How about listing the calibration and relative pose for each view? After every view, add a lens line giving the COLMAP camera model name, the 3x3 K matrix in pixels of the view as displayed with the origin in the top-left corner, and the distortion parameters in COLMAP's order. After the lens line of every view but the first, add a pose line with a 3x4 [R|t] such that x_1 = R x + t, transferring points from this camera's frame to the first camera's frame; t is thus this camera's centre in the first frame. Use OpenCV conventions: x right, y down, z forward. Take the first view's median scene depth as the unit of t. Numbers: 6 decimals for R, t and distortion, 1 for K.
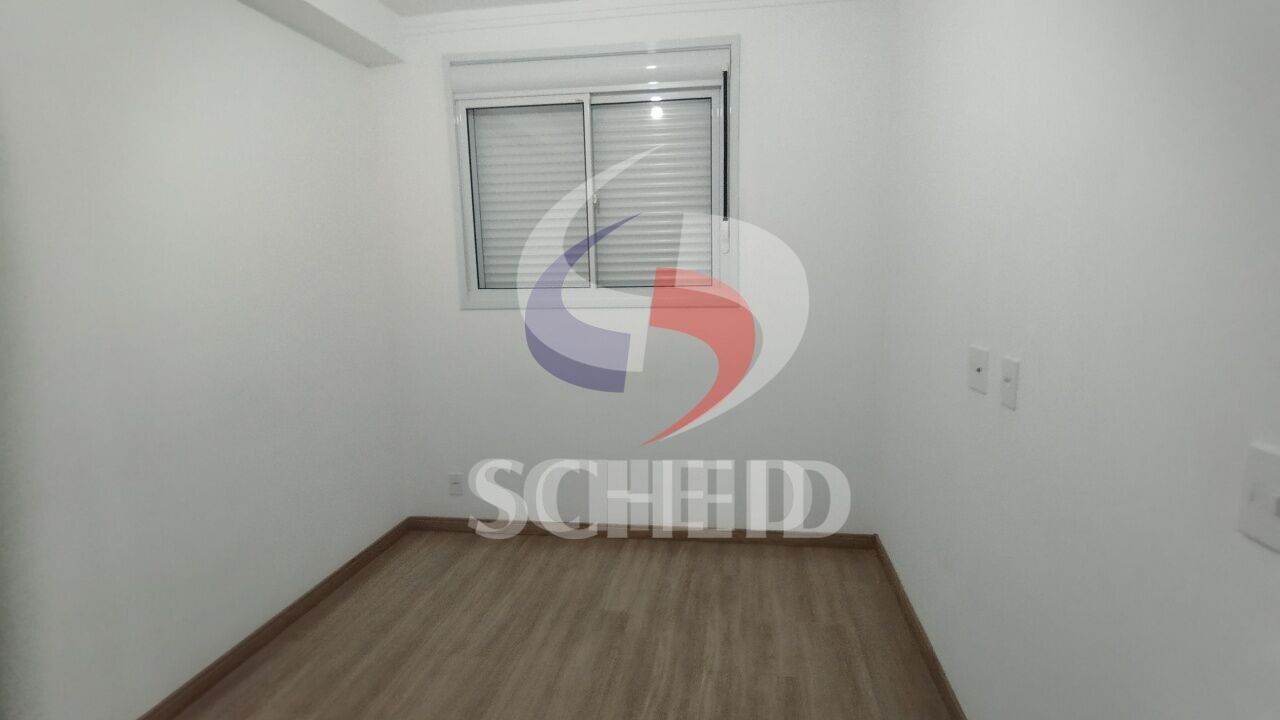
lens RADIAL K [[632.3, 0, 640.0], [0, 632.3, 360.0], [0, 0, 1]] dist [-0.002212, -0.000261]
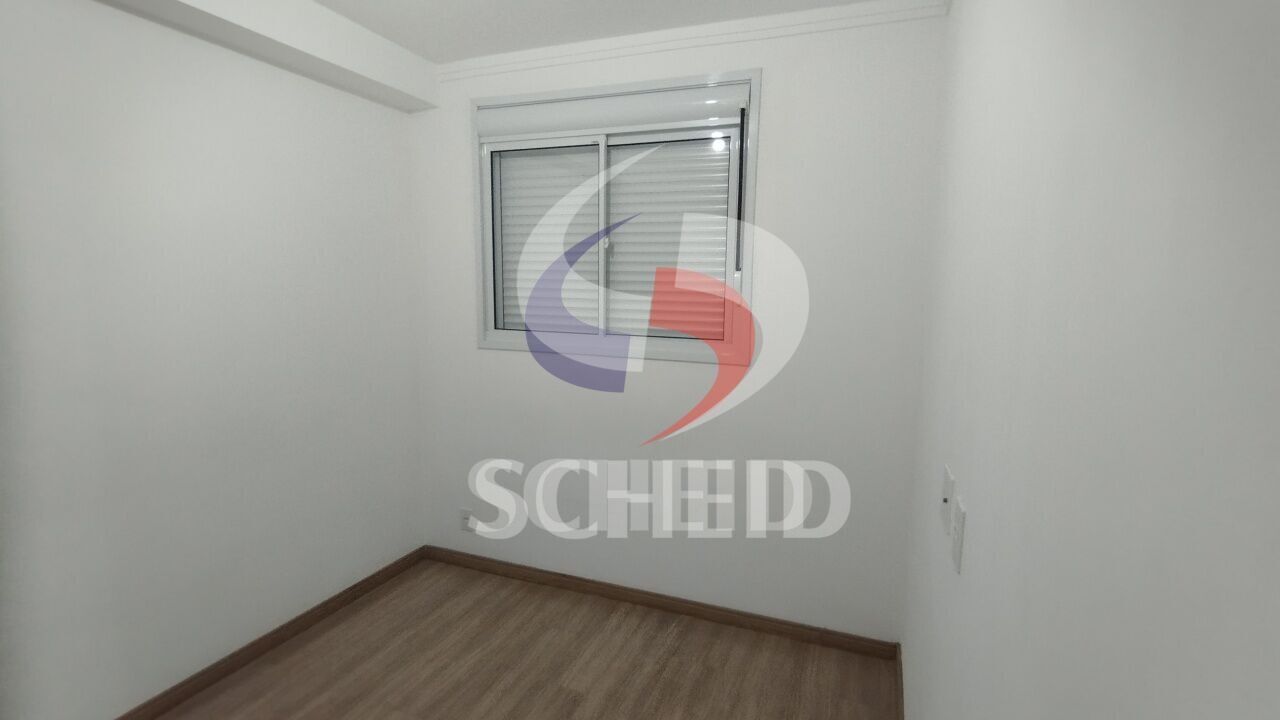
lens RADIAL K [[601.8, 0, 640.0], [0, 601.8, 360.0], [0, 0, 1]] dist [0.001301, -0.014843]
pose [[0.974240, 0.061920, -0.216848, 0.191941], [-0.067391, 0.997566, -0.017919, -0.066684], [0.215211, 0.032071, 0.976041, 0.128405]]
